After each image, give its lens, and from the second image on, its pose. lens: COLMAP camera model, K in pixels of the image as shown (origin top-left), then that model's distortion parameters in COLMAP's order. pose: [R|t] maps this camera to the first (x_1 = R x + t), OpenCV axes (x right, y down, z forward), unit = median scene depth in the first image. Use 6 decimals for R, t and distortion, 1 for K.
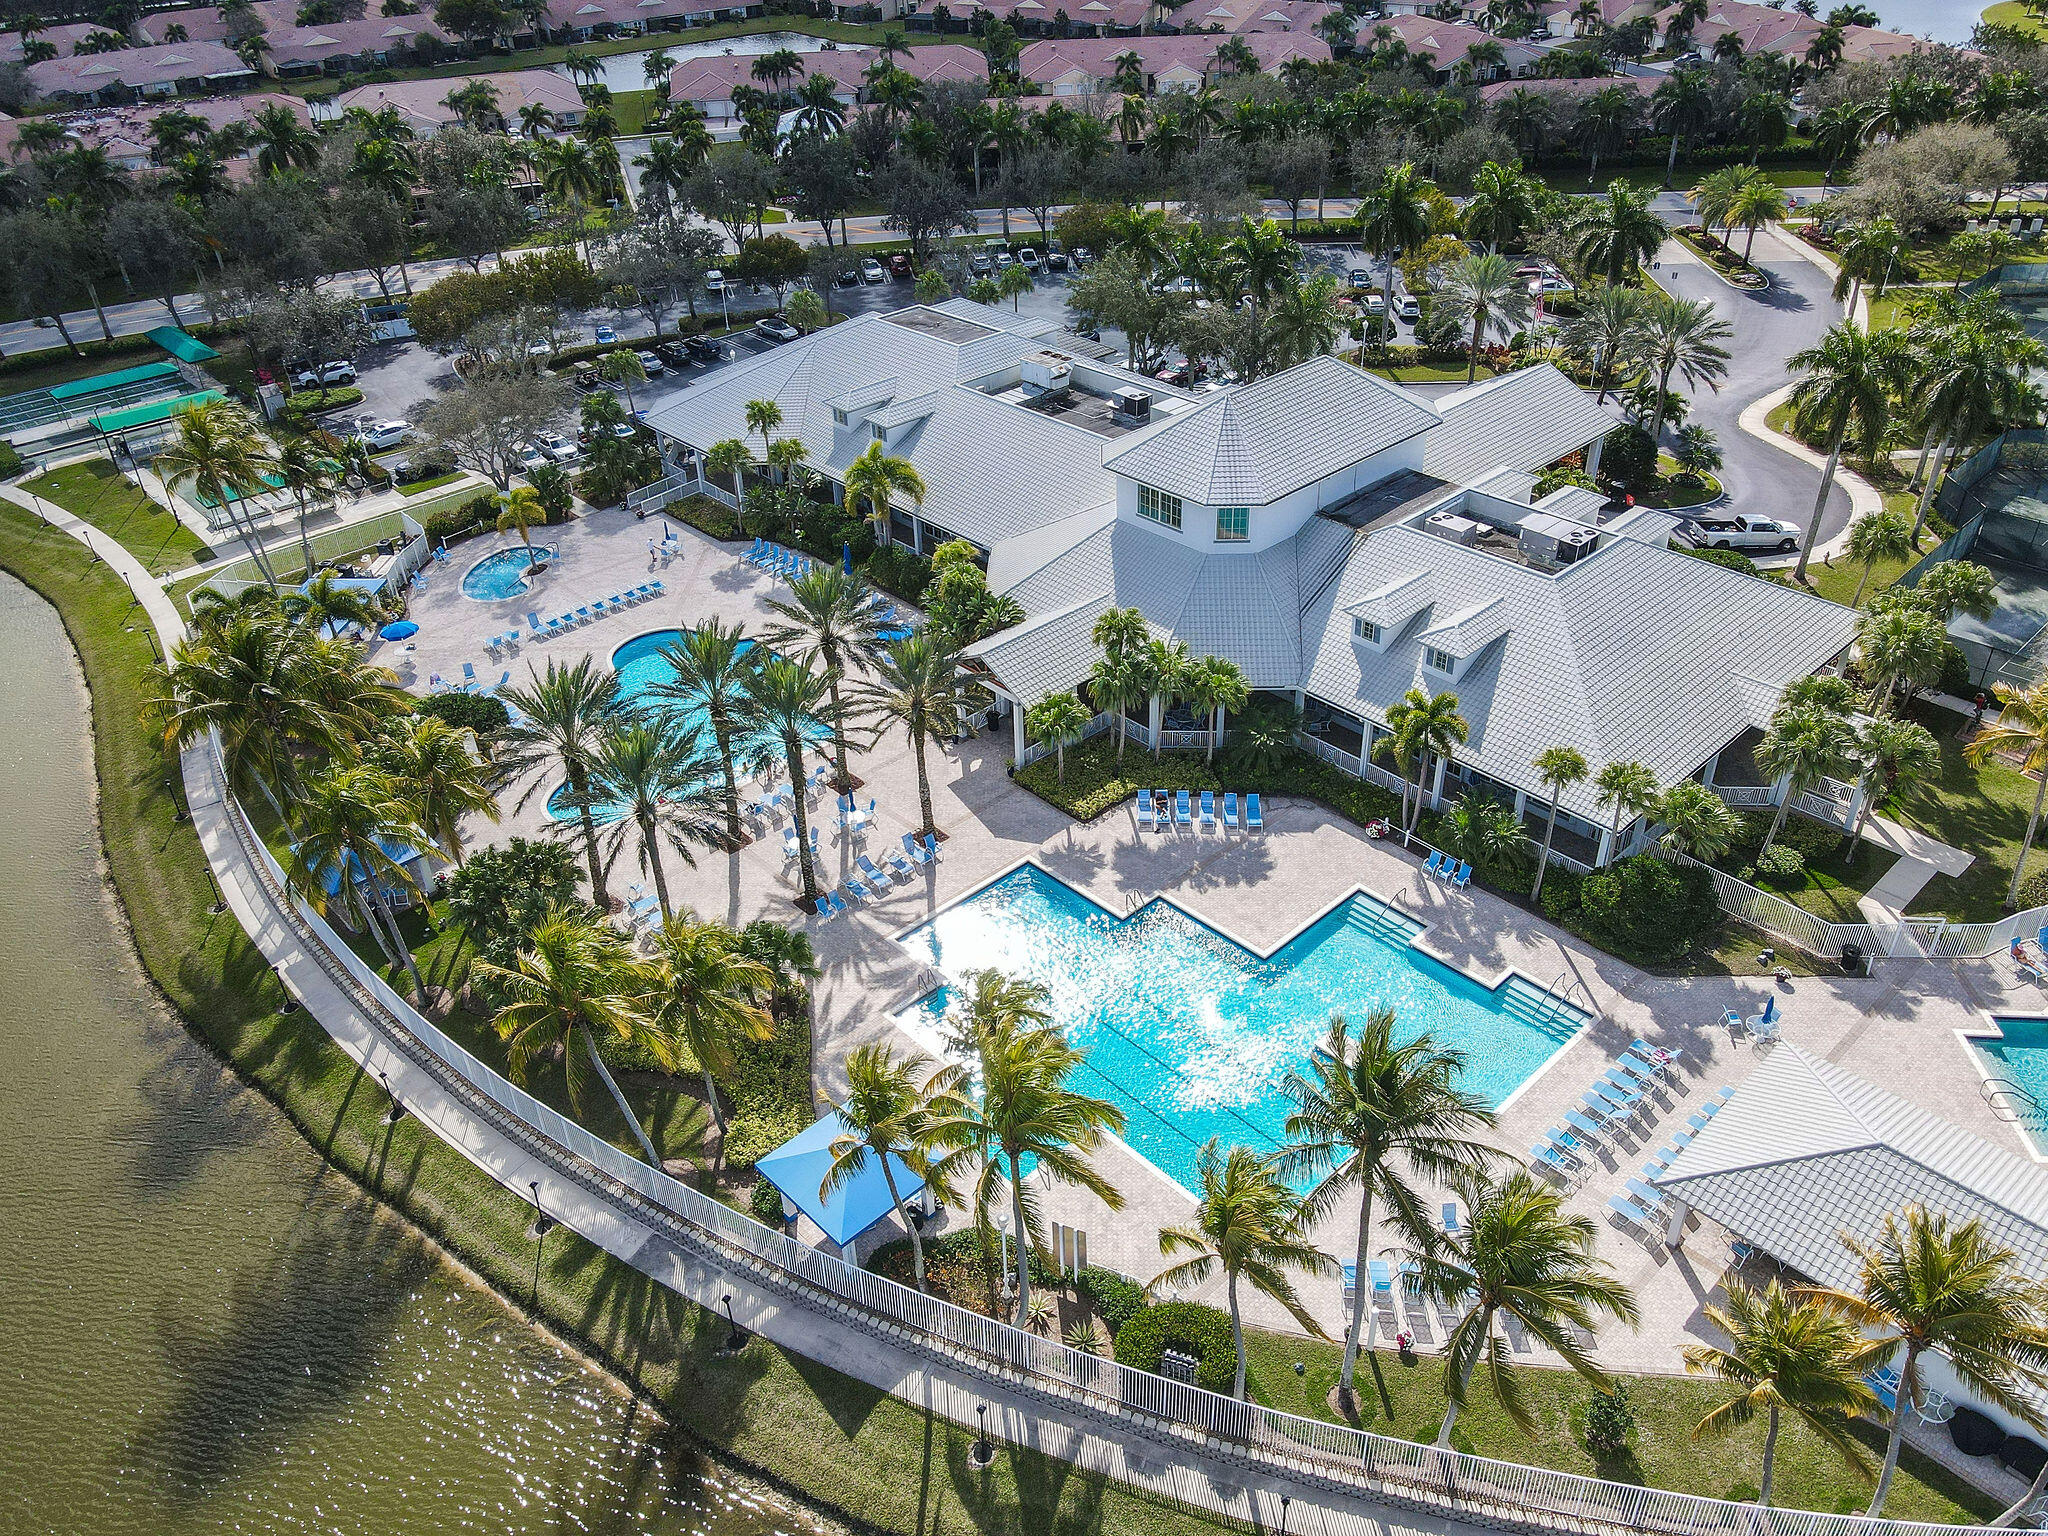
lens RADIAL K [[1505.7, 0, 1034.9], [0, 1505.7, 737.6], [0, 0, 1]] dist [-0.001001, 0.046338]
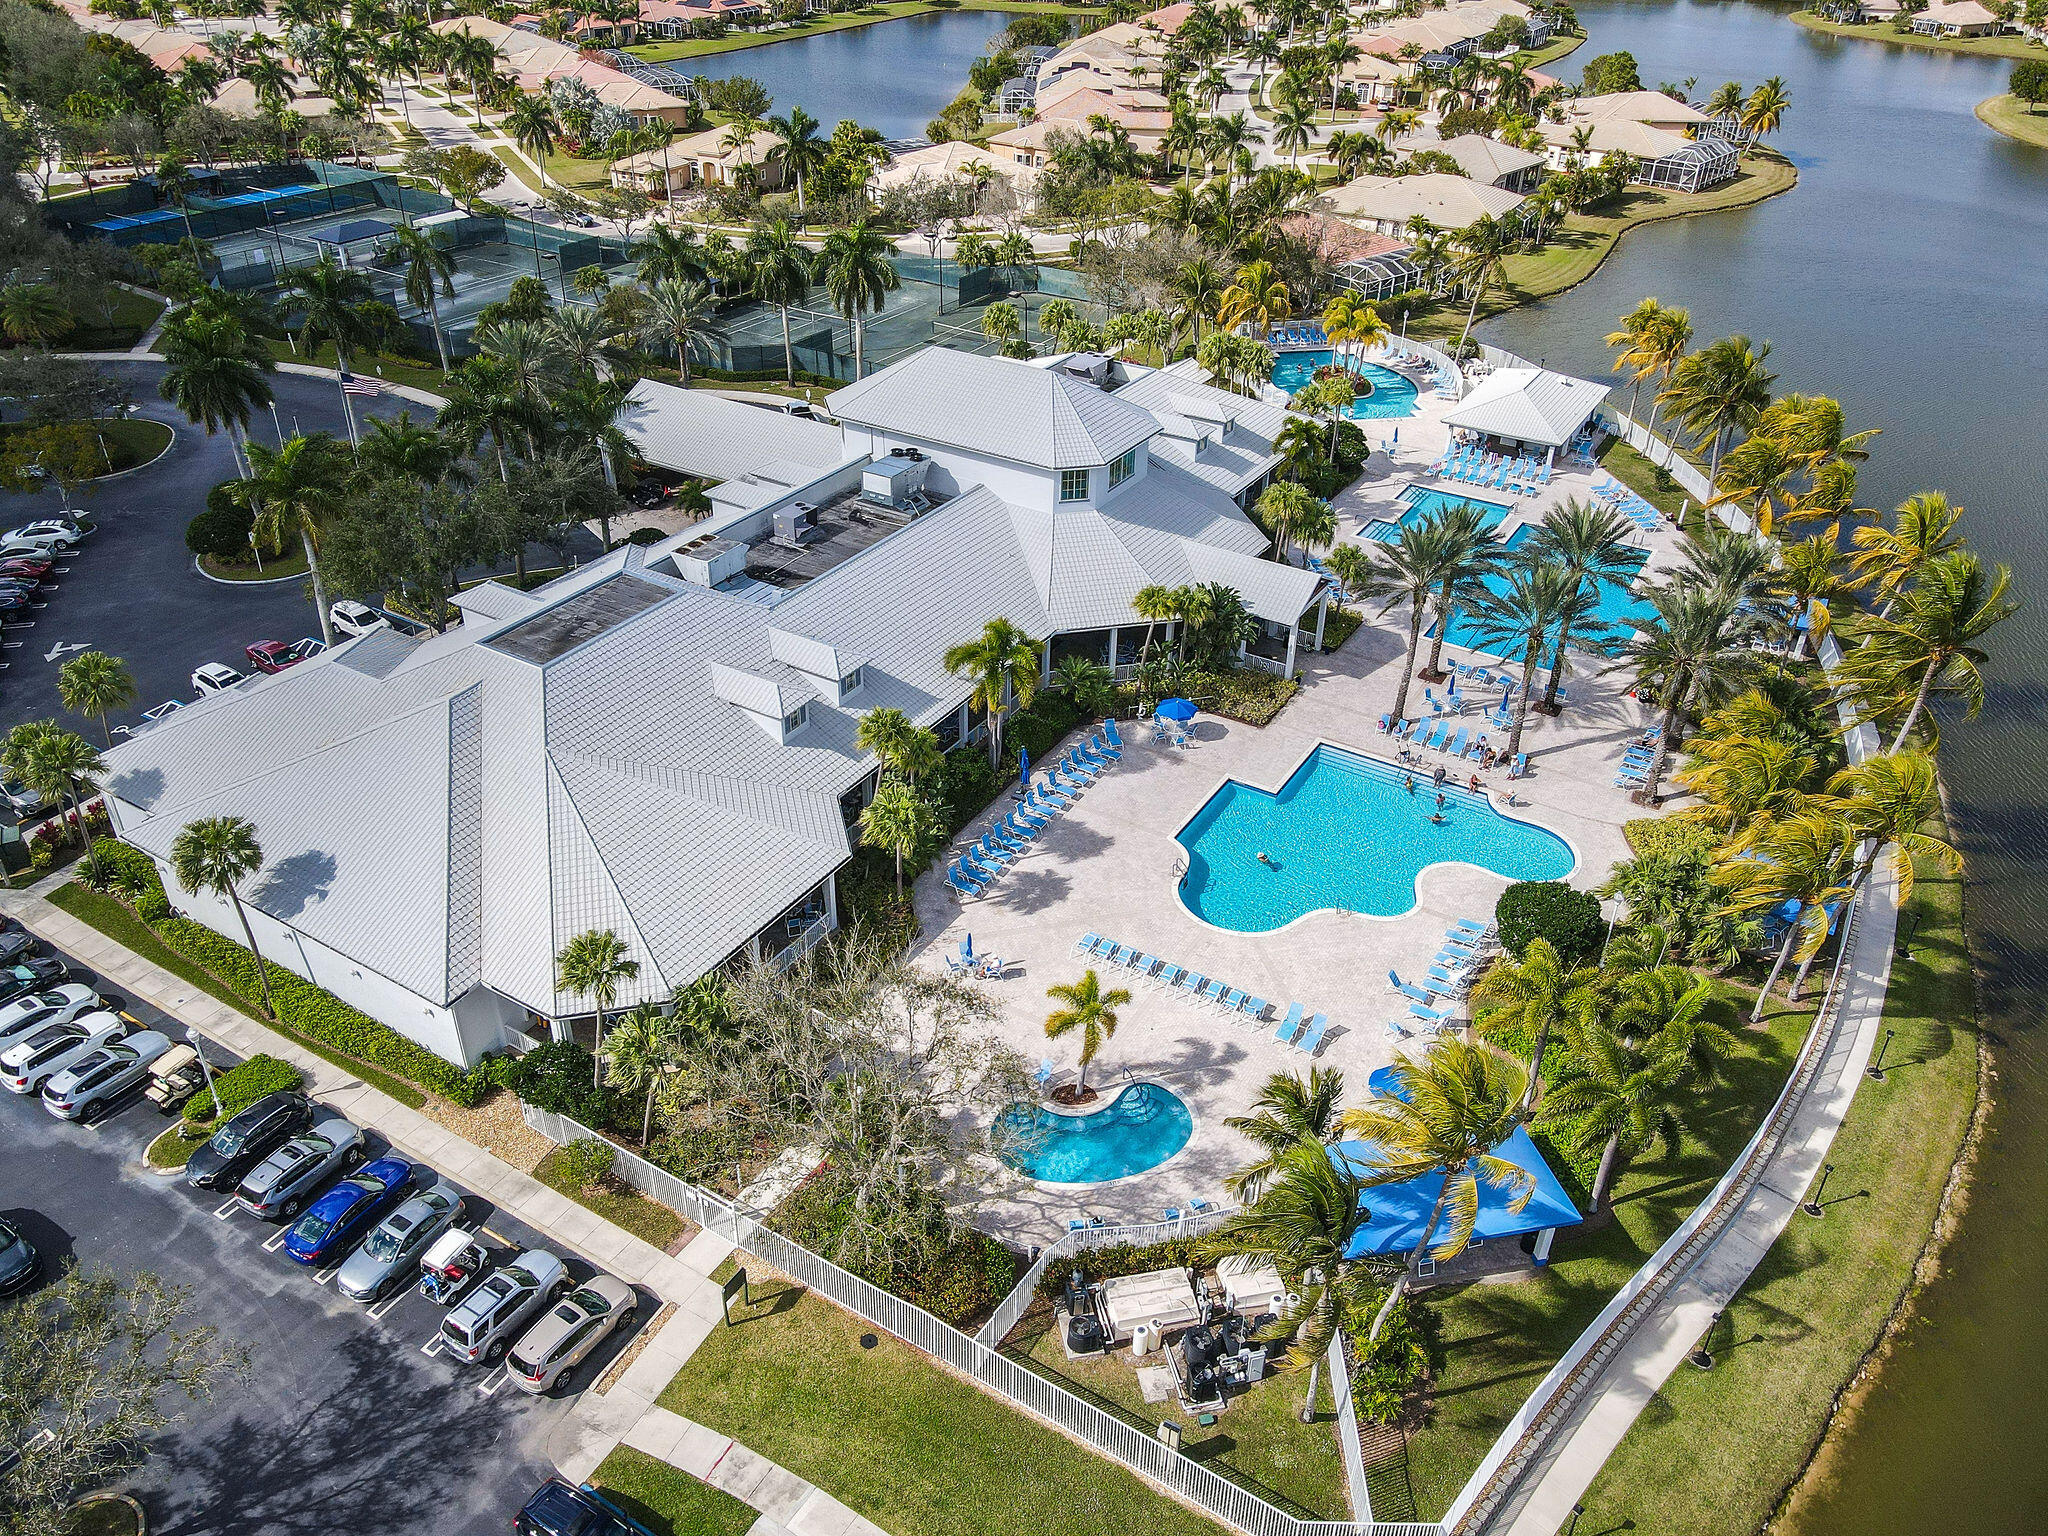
lens RADIAL K [[1505.2, 0, 1028.5], [0, 1505.2, 739.9], [0, 0, 1]] dist [0.004231, 0.023133]
pose [[-0.265841, -0.488897, 0.830848, -1.032657], [0.508928, 0.660796, 0.551671, -0.747820], [-0.818731, 0.569498, 0.073146, 1.209545]]
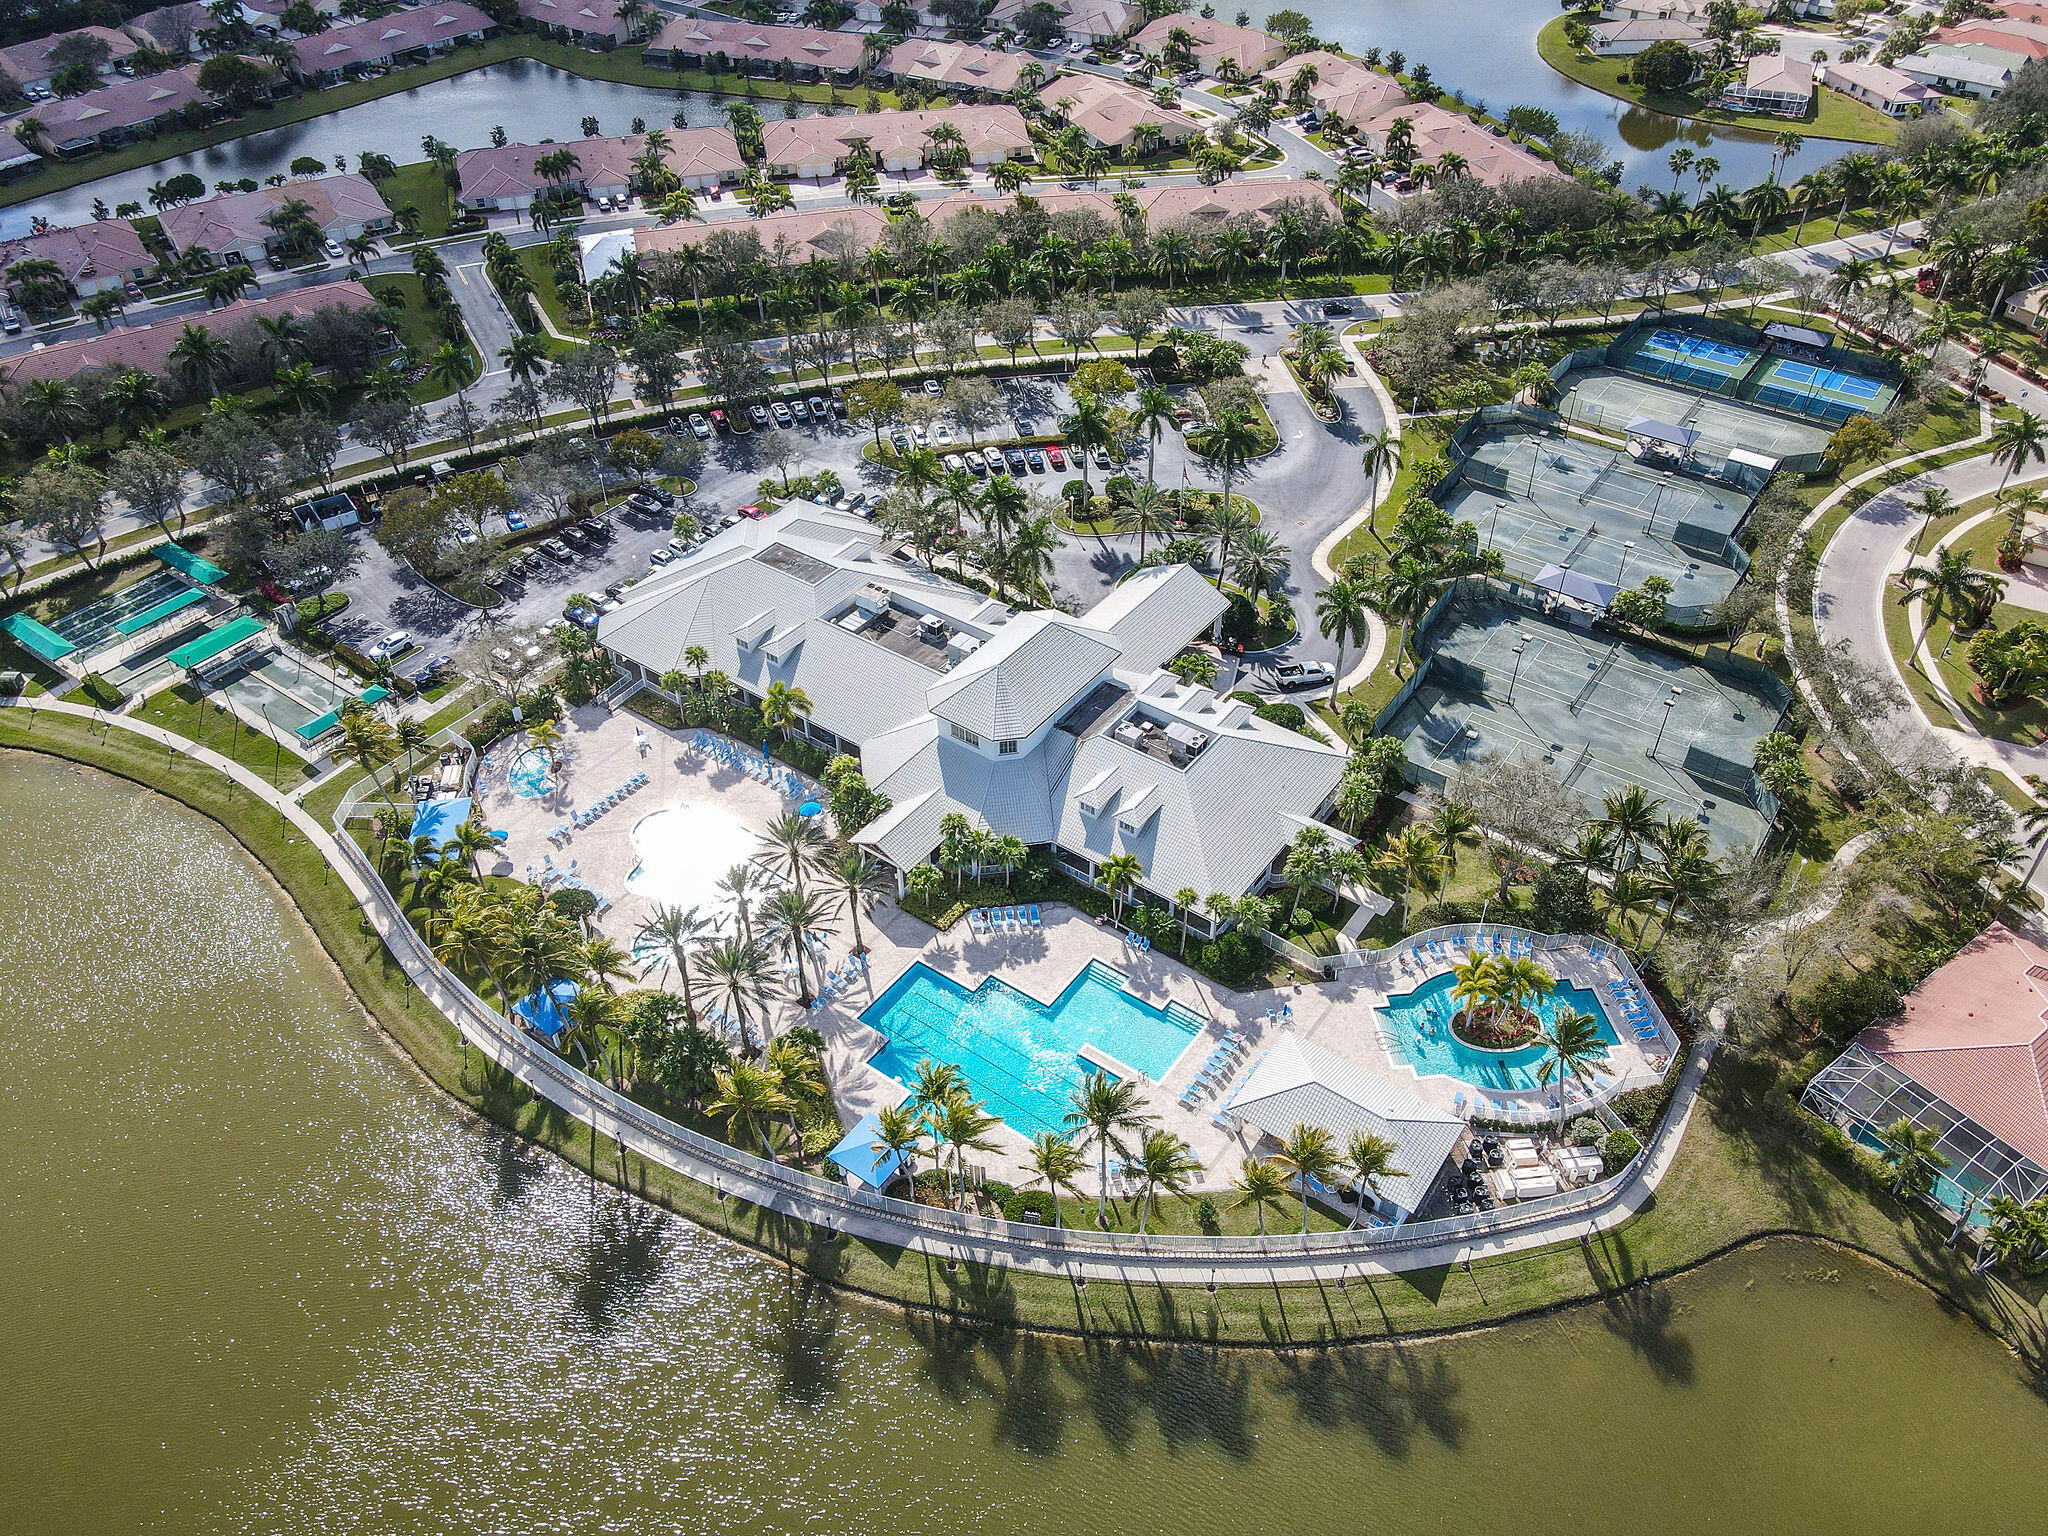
lens RADIAL K [[1505.2, 0, 1028.5], [0, 1505.2, 739.9], [0, 0, 1]] dist [0.004231, 0.023133]
pose [[0.982535, -0.101982, 0.155643, -0.128012], [0.082865, 0.988724, 0.124734, -0.394622], [-0.166609, -0.109658, 0.979906, -0.783745]]
